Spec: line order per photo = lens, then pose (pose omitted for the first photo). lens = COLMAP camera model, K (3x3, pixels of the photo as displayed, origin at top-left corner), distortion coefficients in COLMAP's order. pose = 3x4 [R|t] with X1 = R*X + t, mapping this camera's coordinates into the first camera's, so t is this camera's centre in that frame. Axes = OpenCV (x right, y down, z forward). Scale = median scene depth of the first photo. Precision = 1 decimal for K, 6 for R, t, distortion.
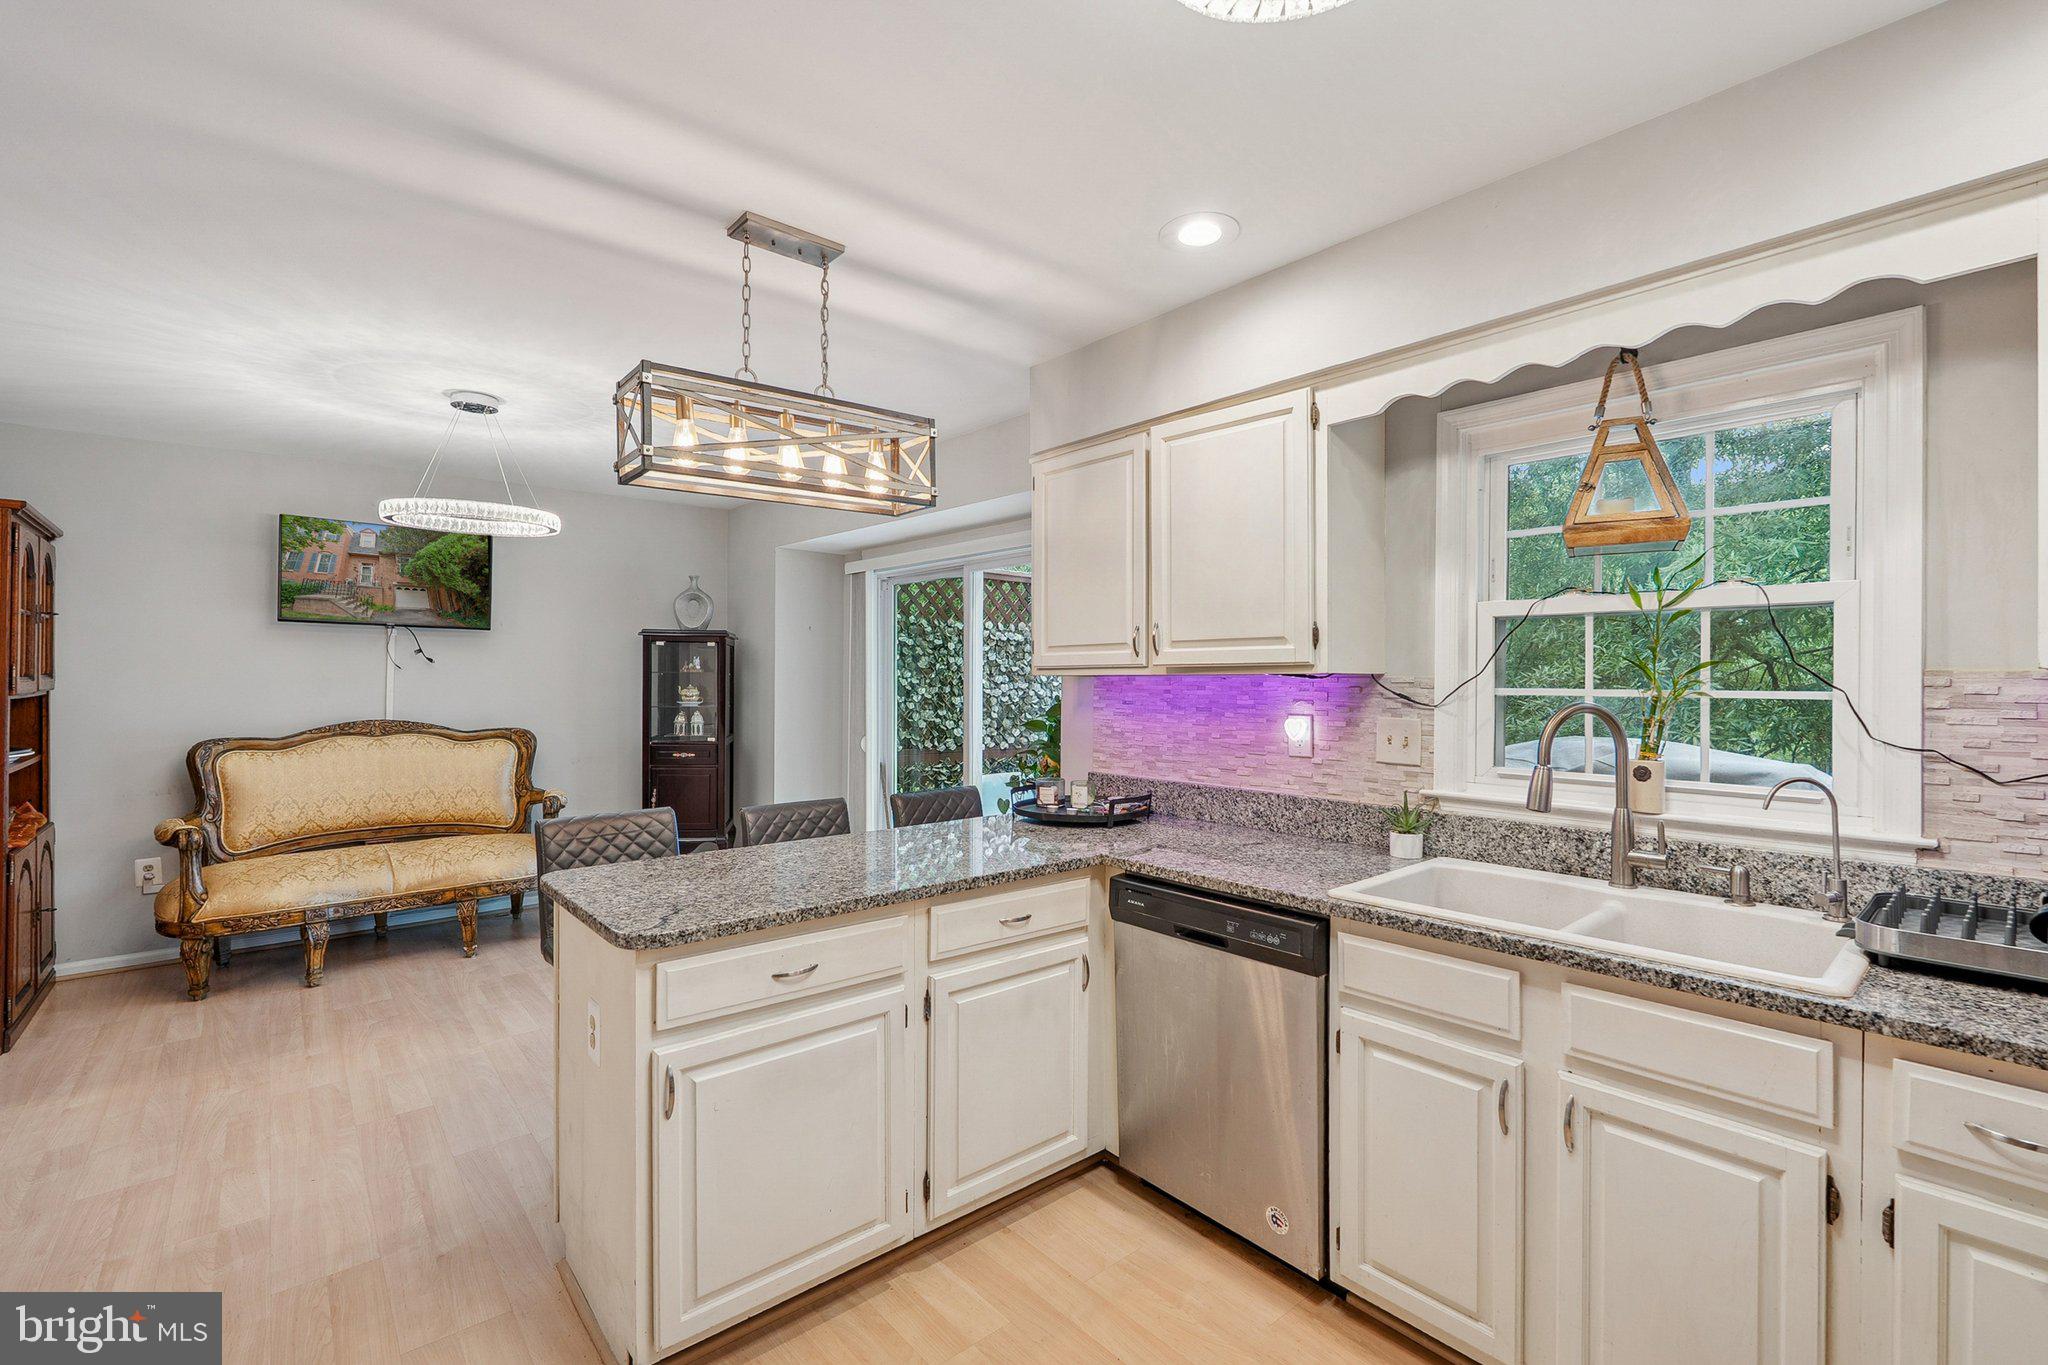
lens RADIAL K [[909.3, 0, 1026.0], [0, 909.3, 683.5], [0, 0, 1]] dist [-0.001175, 0.000066]
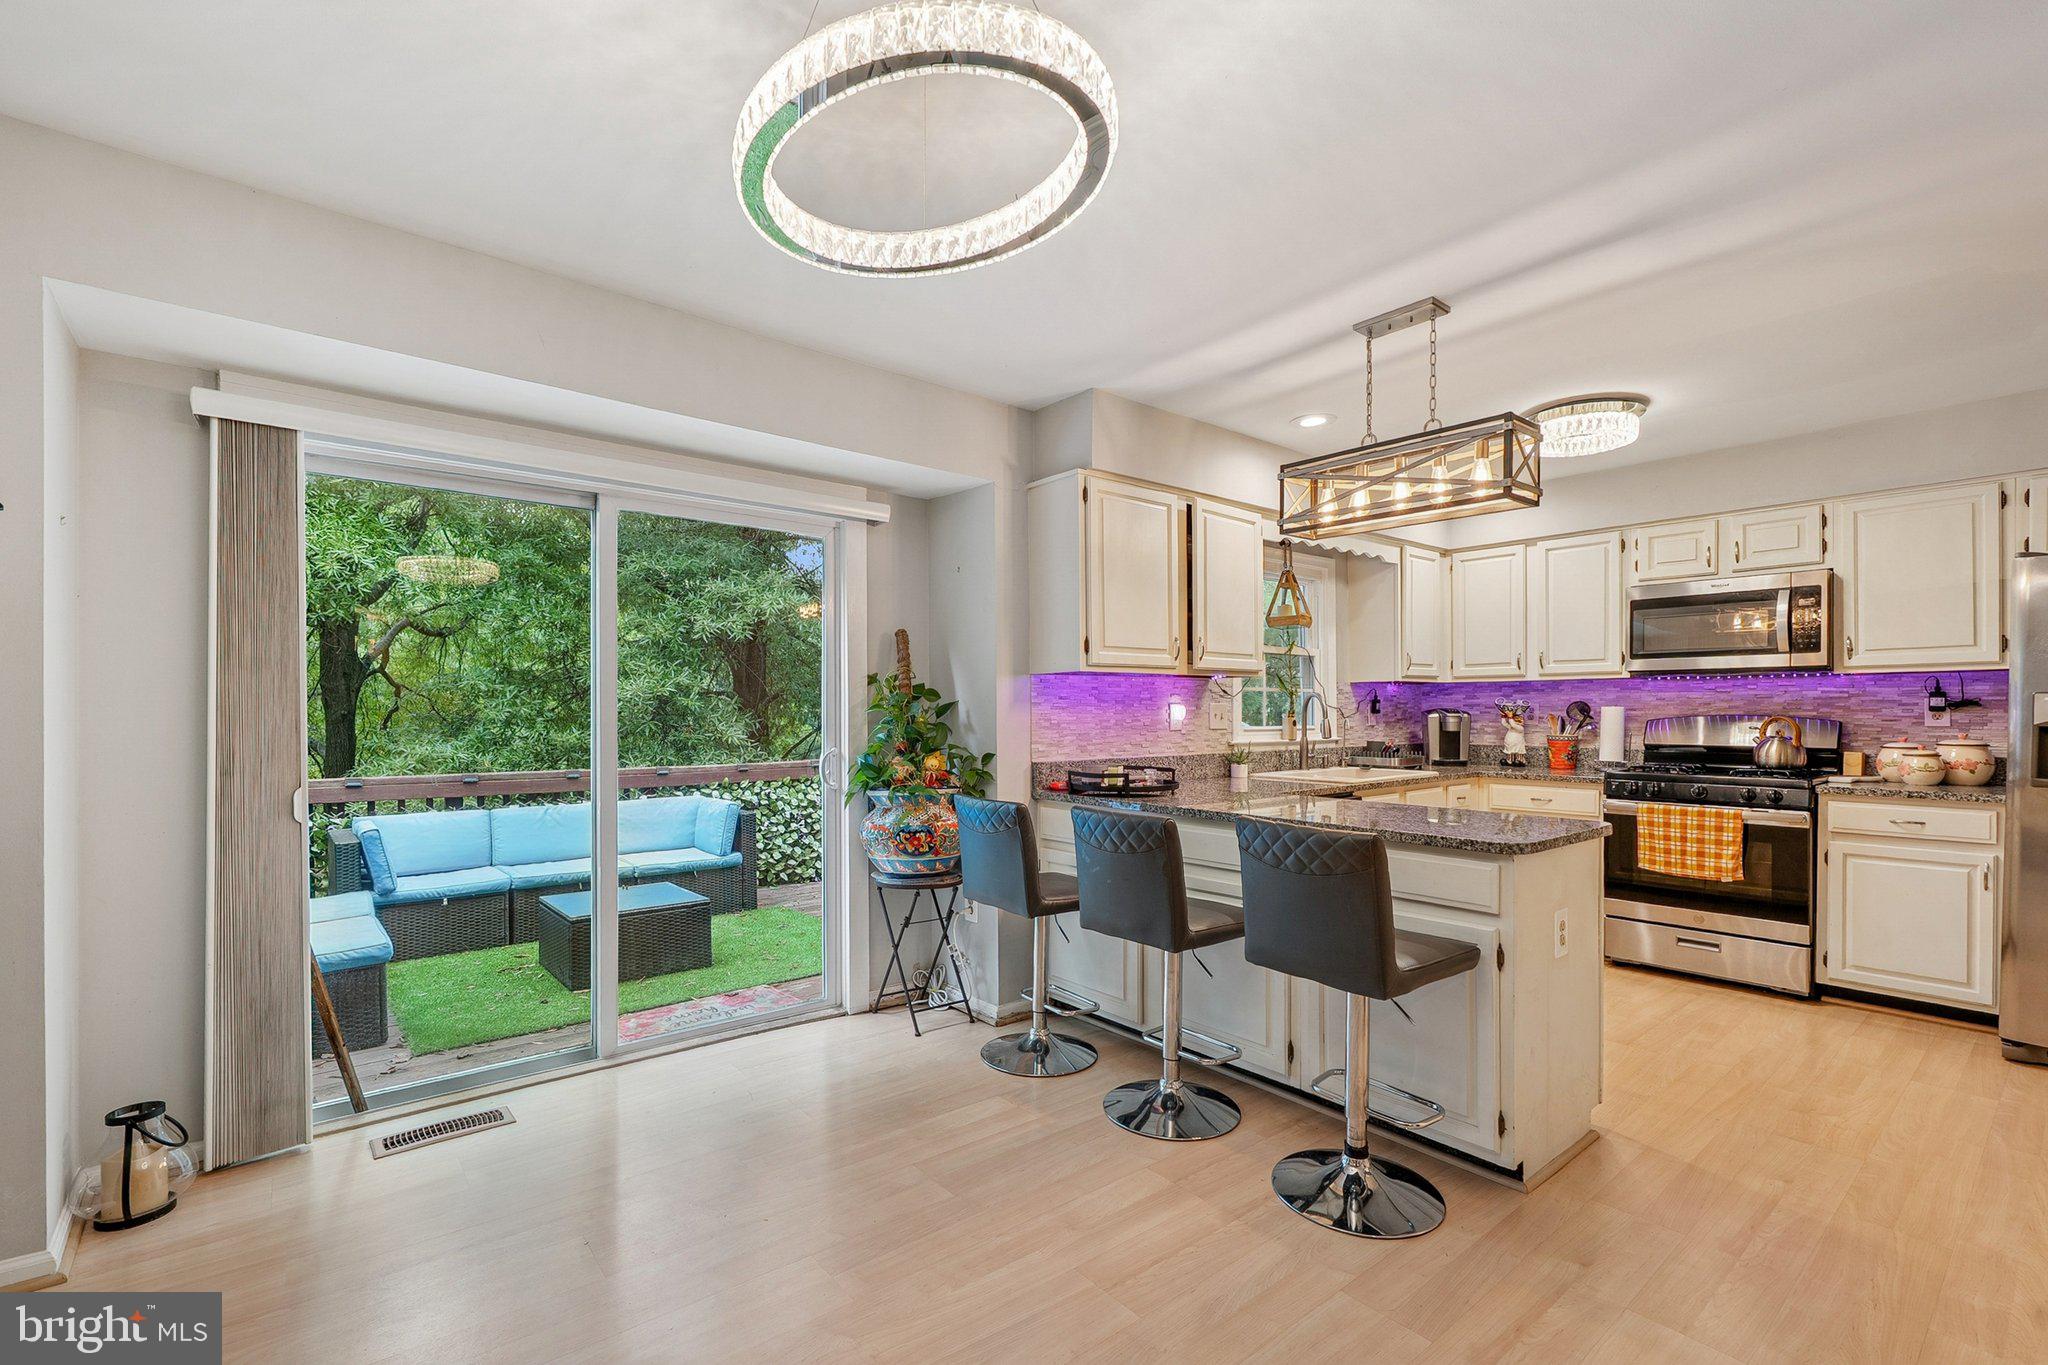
lens RADIAL K [[906.1, 0, 1025.7], [0, 906.1, 713.6], [0, 0, 1]] dist [-0.000428, 0.000309]
pose [[0.010750, -0.006272, 0.999923, -1.188628], [0.008230, 0.999947, 0.006184, 0.037720], [-0.999908, 0.008163, 0.010802, 1.173324]]
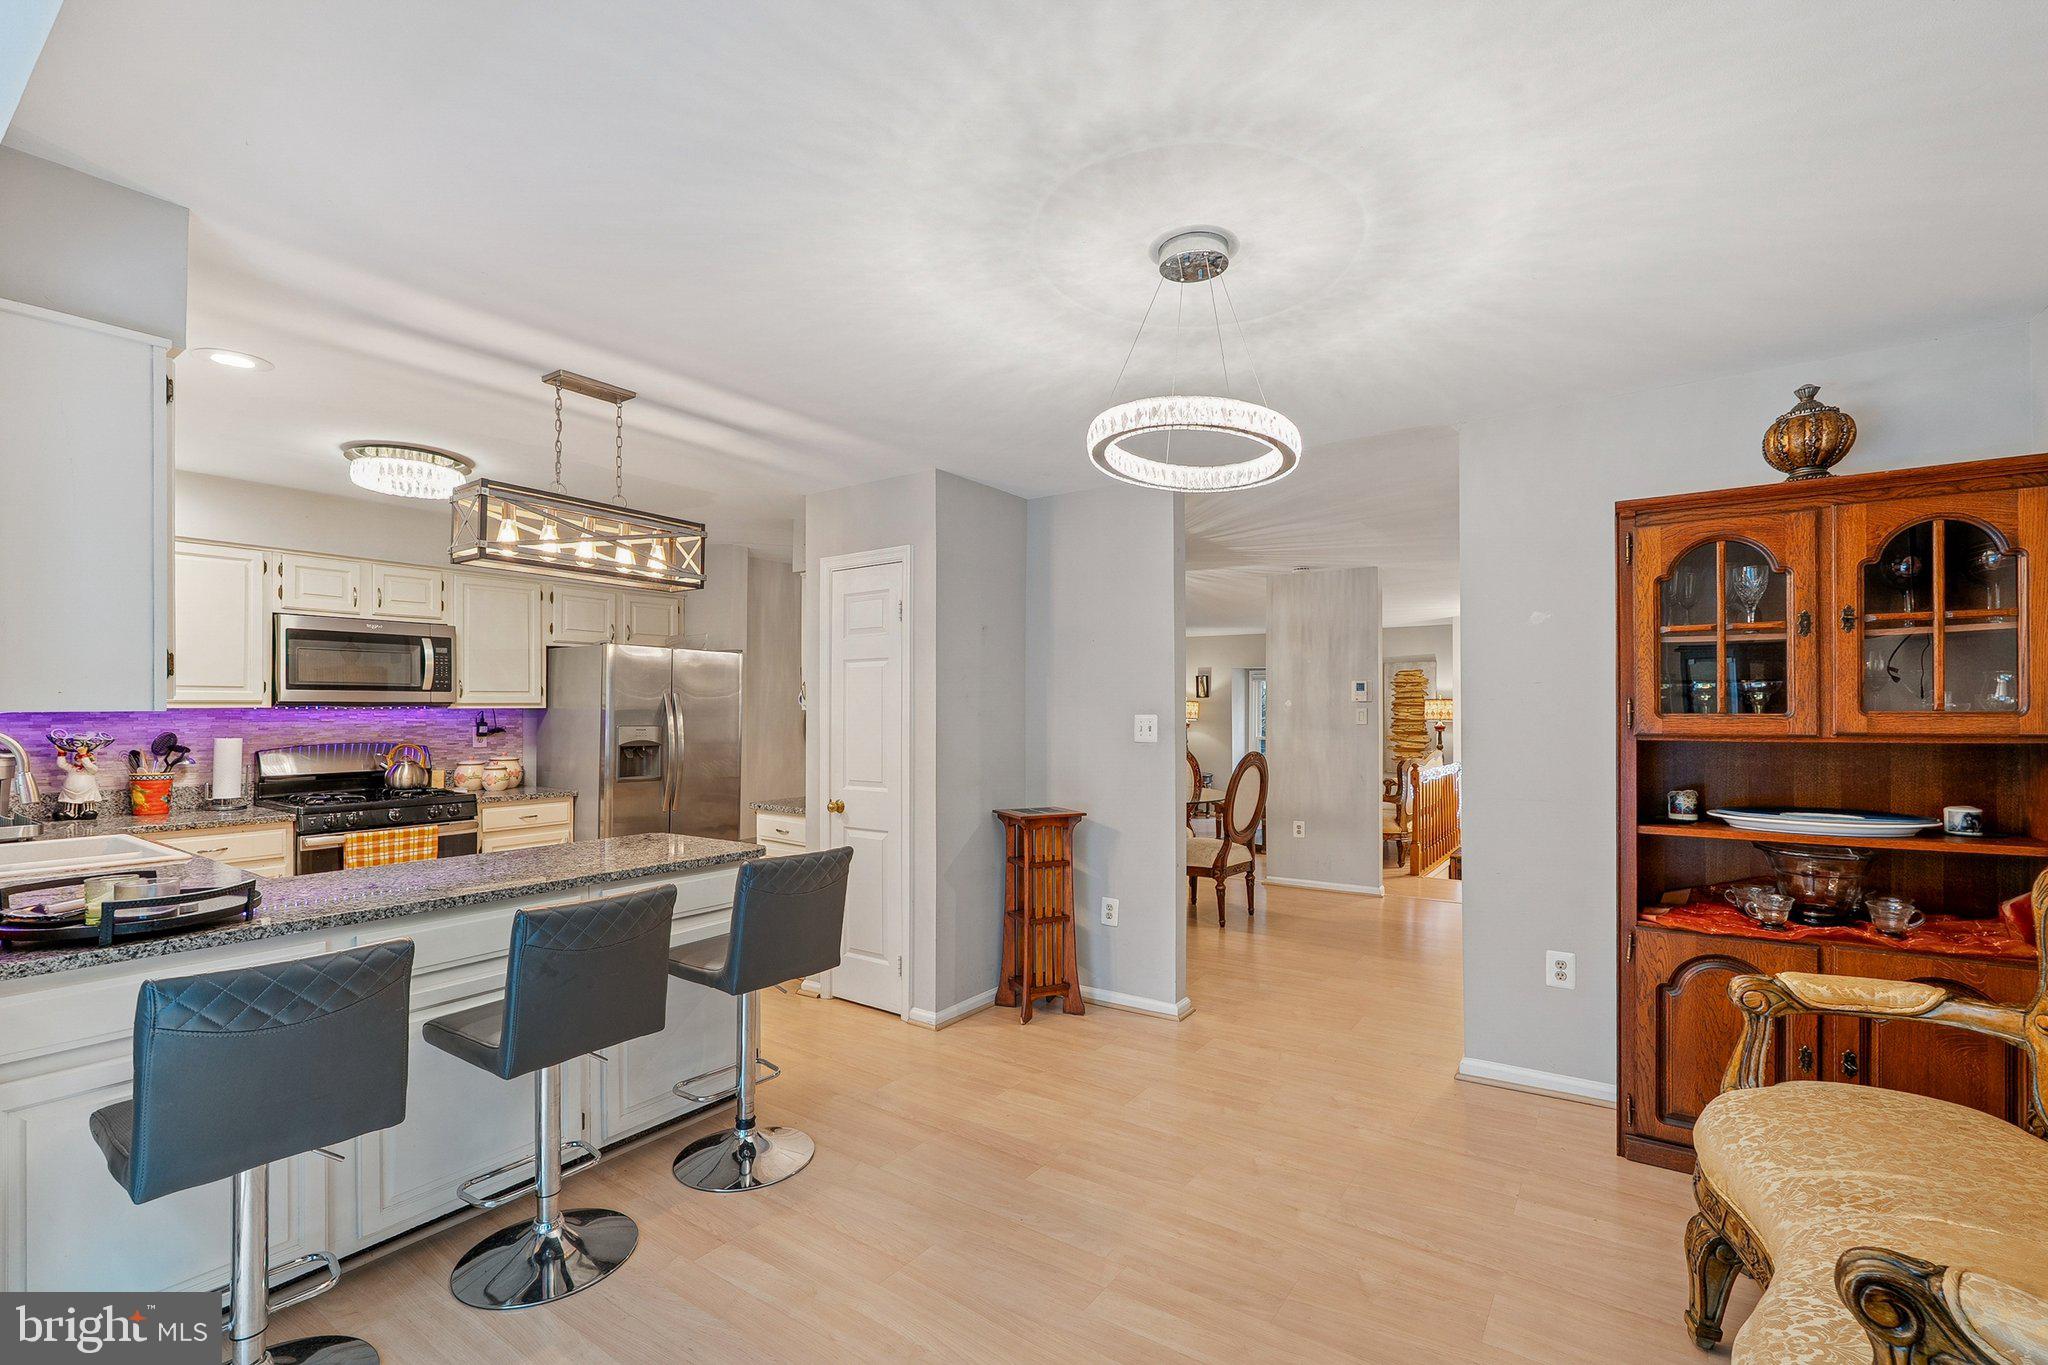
lens RADIAL K [[891.0, 0, 1028.4], [0, 891.0, 702.9], [0, 0, 1]] dist [-0.006023, 0.000009]
pose [[-0.965836, -0.002479, -0.259143, -0.425635], [-0.002398, 0.999997, -0.000629, -0.016924], [0.259144, 0.000014, -0.965839, 1.887392]]
